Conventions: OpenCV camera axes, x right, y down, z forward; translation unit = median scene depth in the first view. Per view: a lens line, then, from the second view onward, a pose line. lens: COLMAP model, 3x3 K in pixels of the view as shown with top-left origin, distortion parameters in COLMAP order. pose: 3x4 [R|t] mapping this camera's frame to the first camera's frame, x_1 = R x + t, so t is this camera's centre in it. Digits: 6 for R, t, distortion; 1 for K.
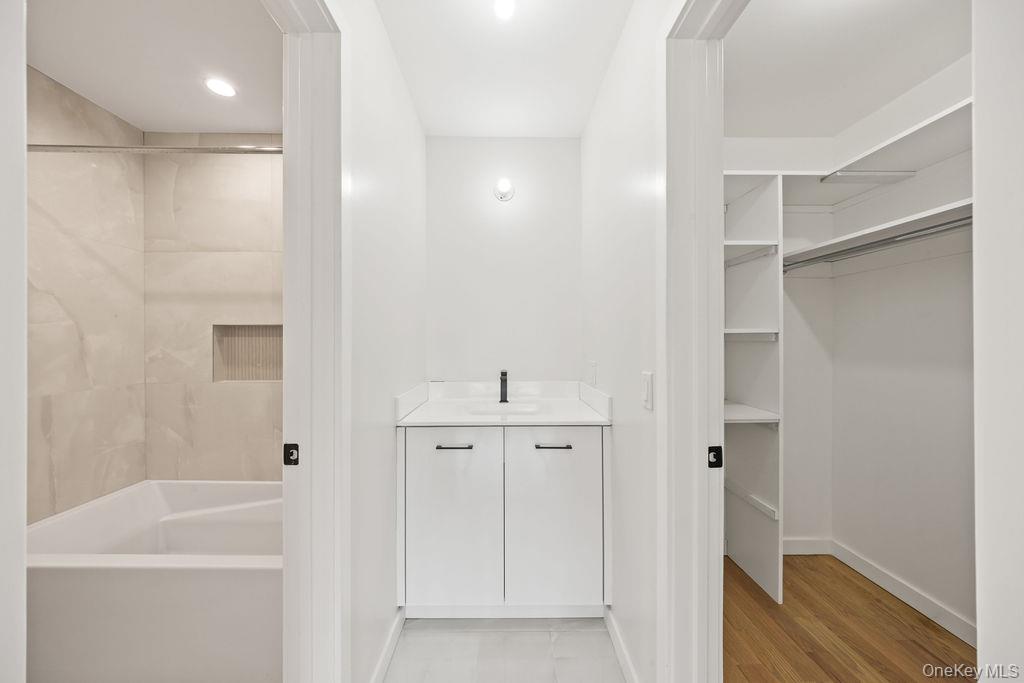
lens RADIAL K [[351.5, 0, 507.0], [0, 351.5, 342.8], [0, 0, 1]] dist [-0.001455, -0.000368]
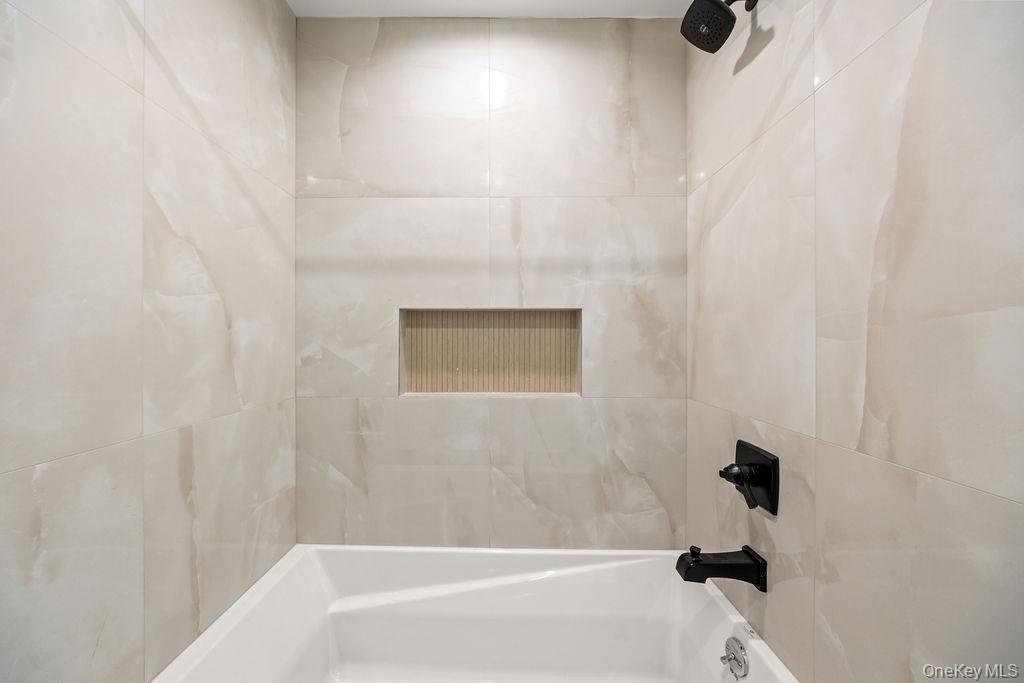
lens RADIAL K [[351.5, 0, 524.9], [0, 351.5, 343.2], [0, 0, 1]] dist [-0.001455, -0.000368]
pose [[0.999879, 0.000225, -0.015569, -0.627759], [-0.000305, 0.999987, -0.005163, 0.018229], [0.015568, 0.005167, 0.999865, 0.368160]]
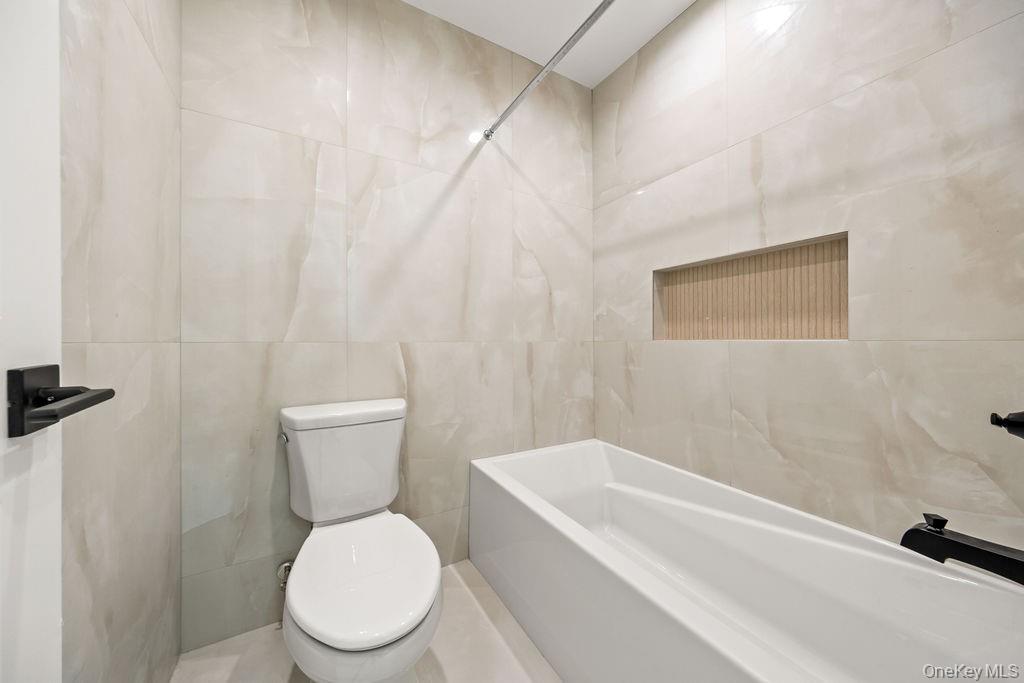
lens RADIAL K [[351.5, 0, 490.9], [0, 351.5, 341.2], [0, 0, 1]] dist [-0.001455, -0.000368]
pose [[0.458530, 0.000674, -0.888678, -0.294194], [0.001937, 0.999997, 0.001757, 0.119032], [0.888677, -0.002527, 0.458528, 0.298264]]
